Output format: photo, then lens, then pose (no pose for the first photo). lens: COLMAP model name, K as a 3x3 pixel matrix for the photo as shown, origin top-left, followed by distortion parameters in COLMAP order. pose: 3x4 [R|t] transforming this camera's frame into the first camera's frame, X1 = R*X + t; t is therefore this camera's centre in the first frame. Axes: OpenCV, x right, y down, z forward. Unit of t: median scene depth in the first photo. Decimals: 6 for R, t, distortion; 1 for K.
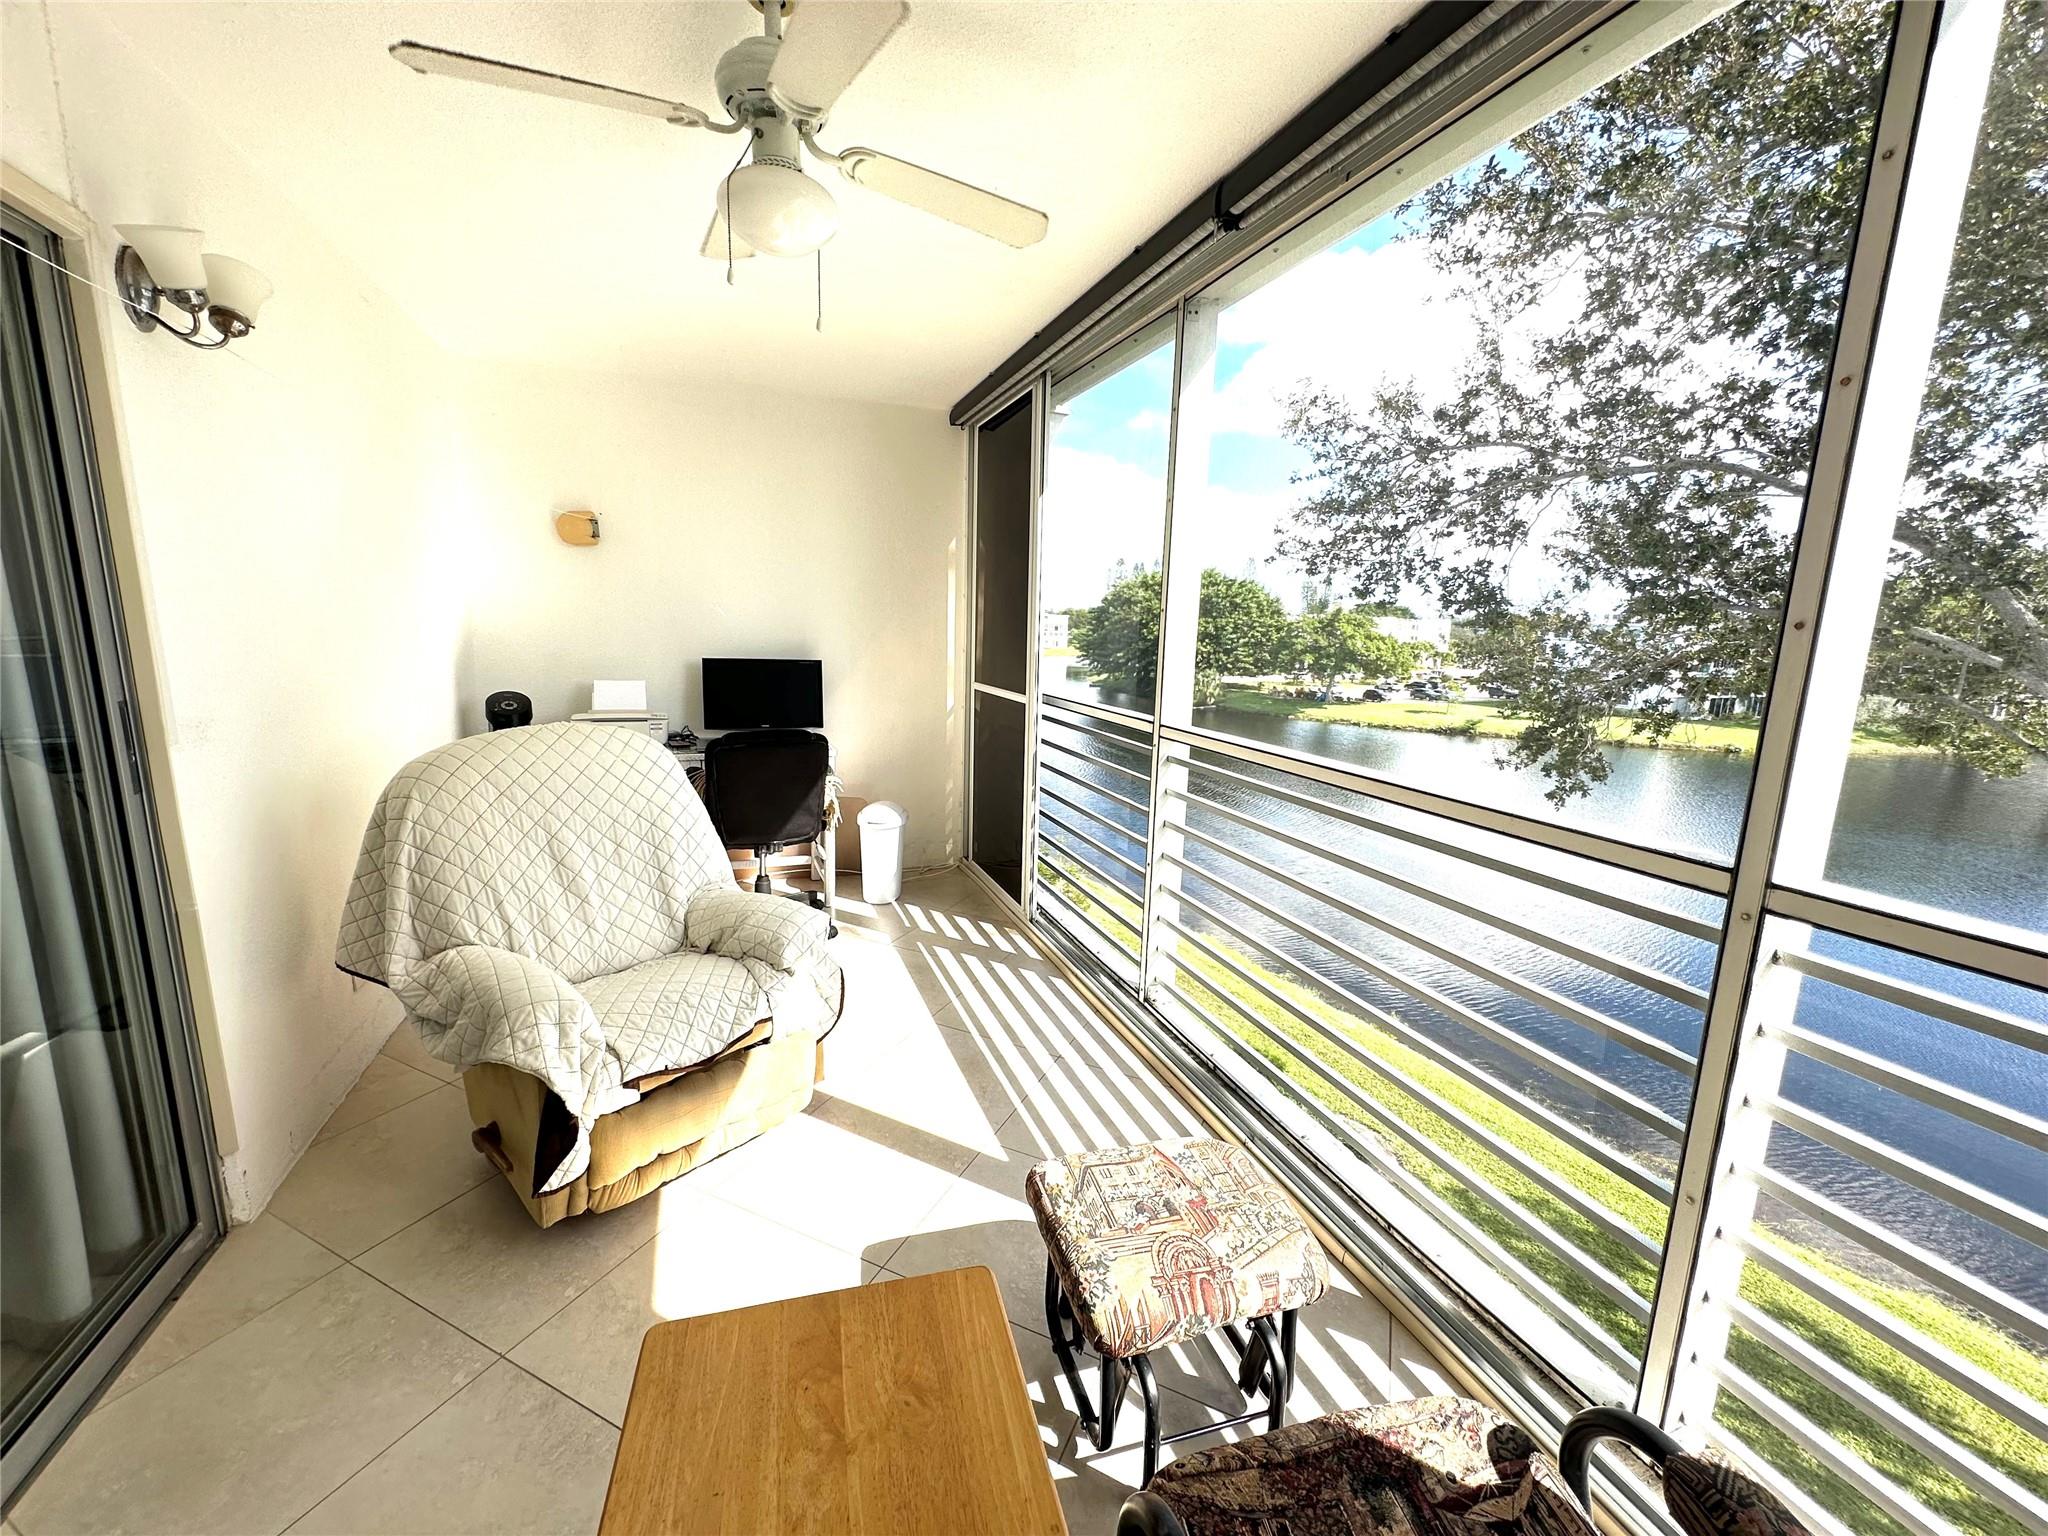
lens RADIAL K [[822.6, 0, 1024.0], [0, 822.6, 768.0], [0, 0, 1]] dist [-0.000843, -0.000161]
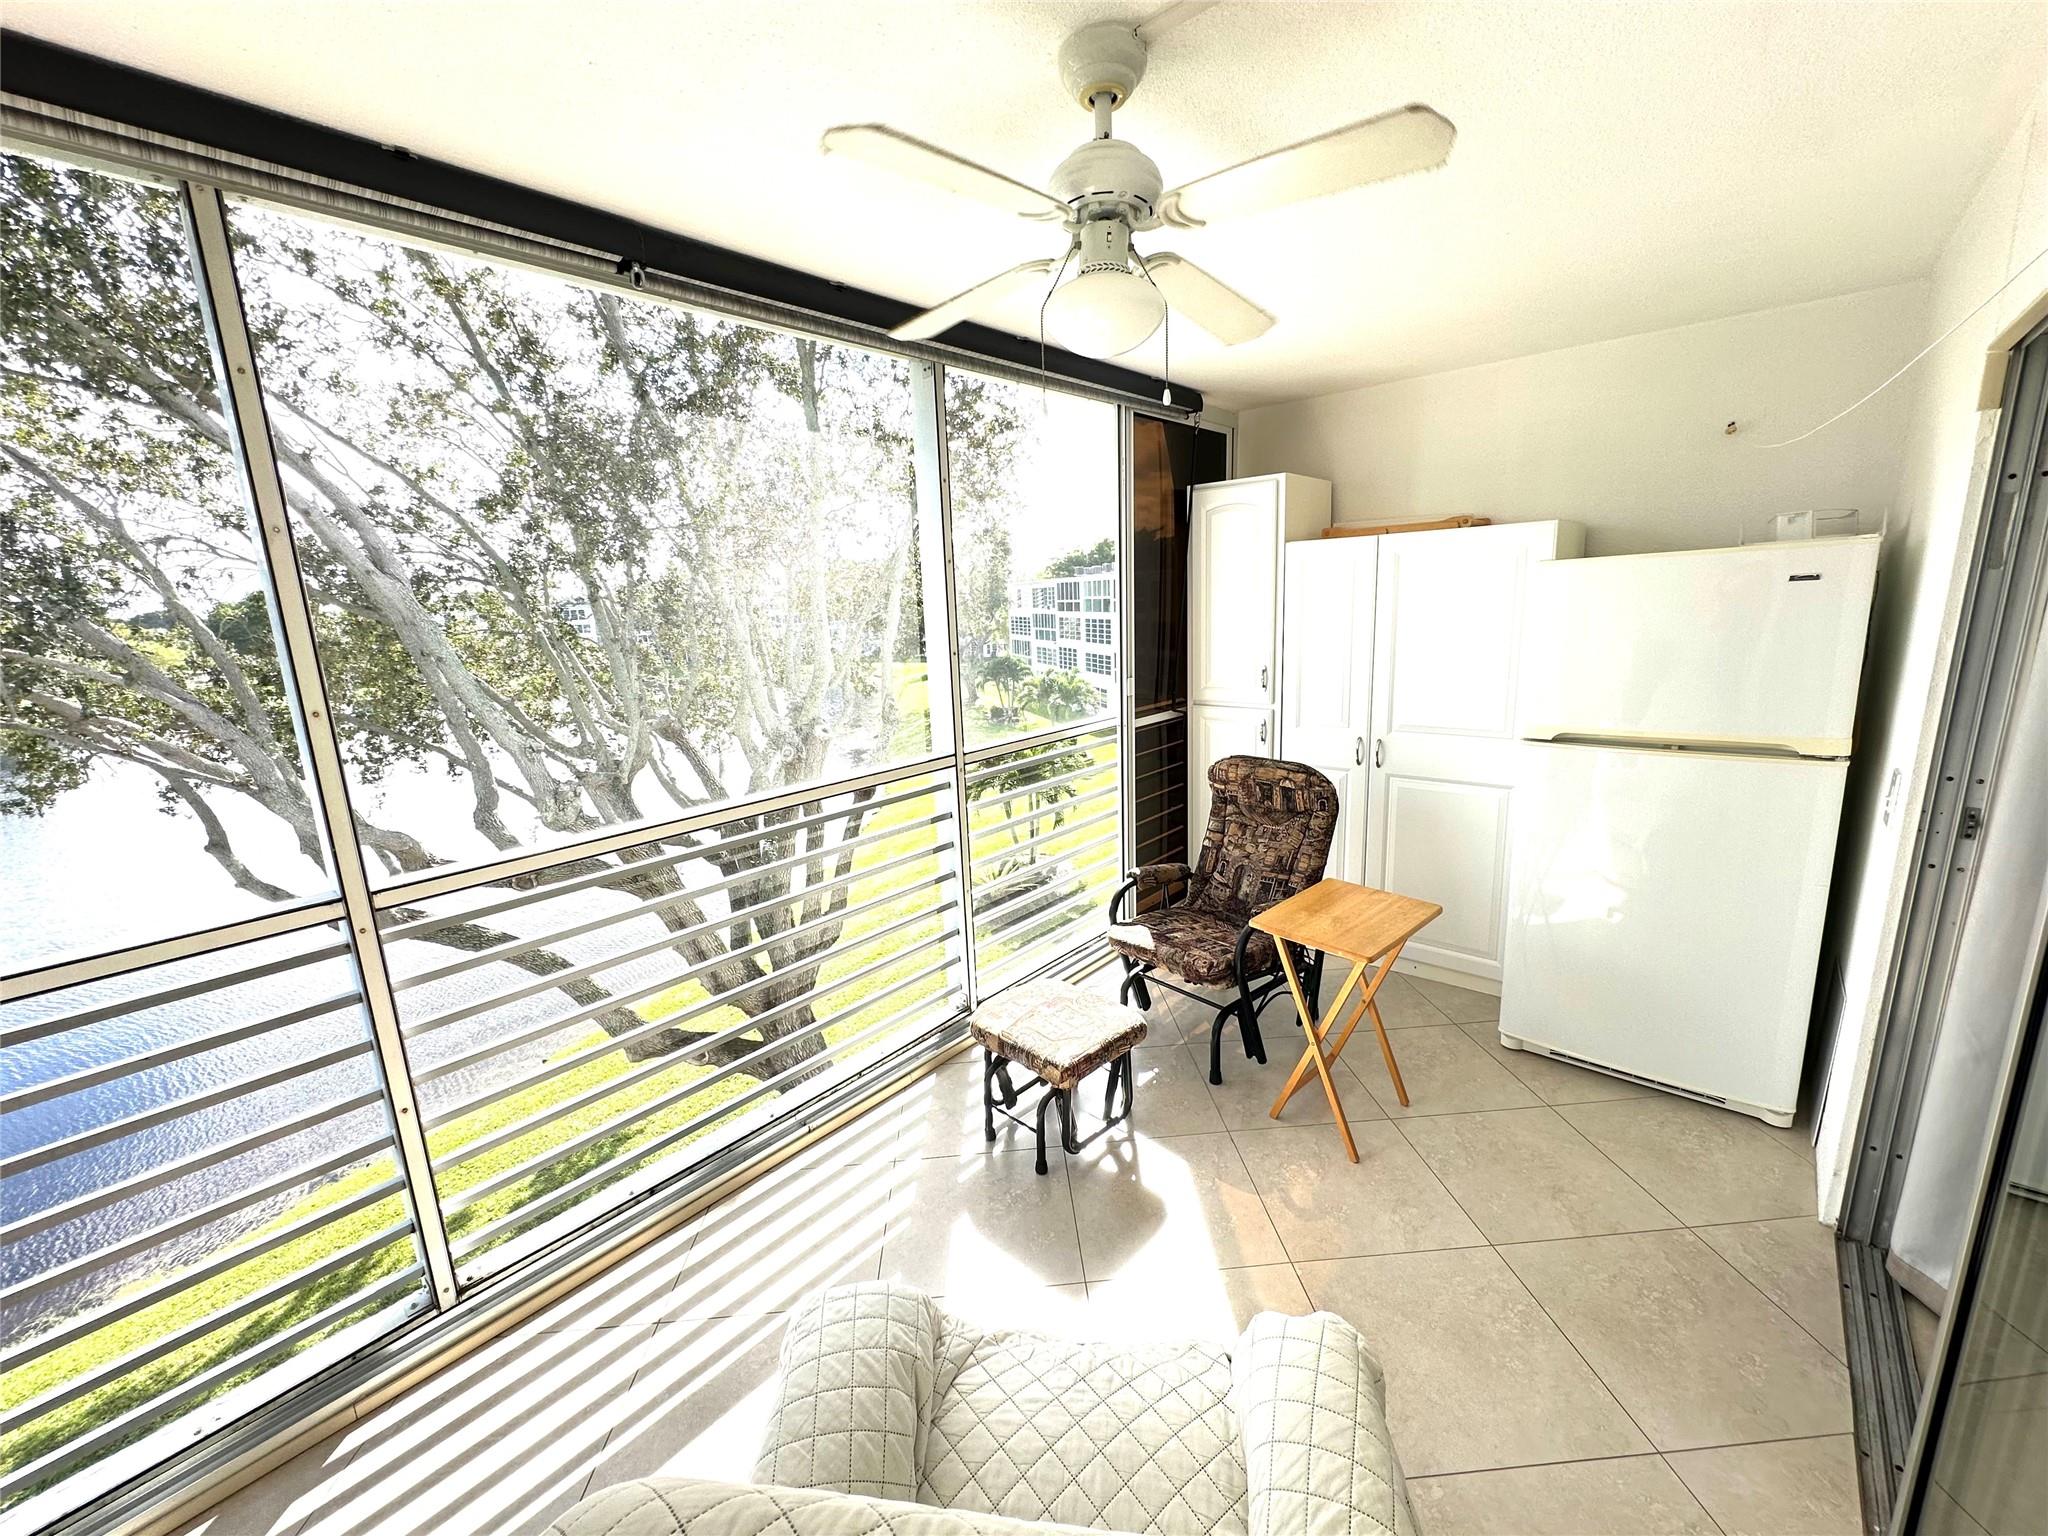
lens RADIAL K [[822.6, 0, 1024.0], [0, 822.6, 768.0], [0, 0, 1]] dist [-0.000843, -0.000161]
pose [[-0.474150, -0.191239, 0.859424, -0.645334], [0.184368, 0.932918, 0.309310, -0.268034], [-0.860924, 0.305109, -0.407085, 0.889009]]
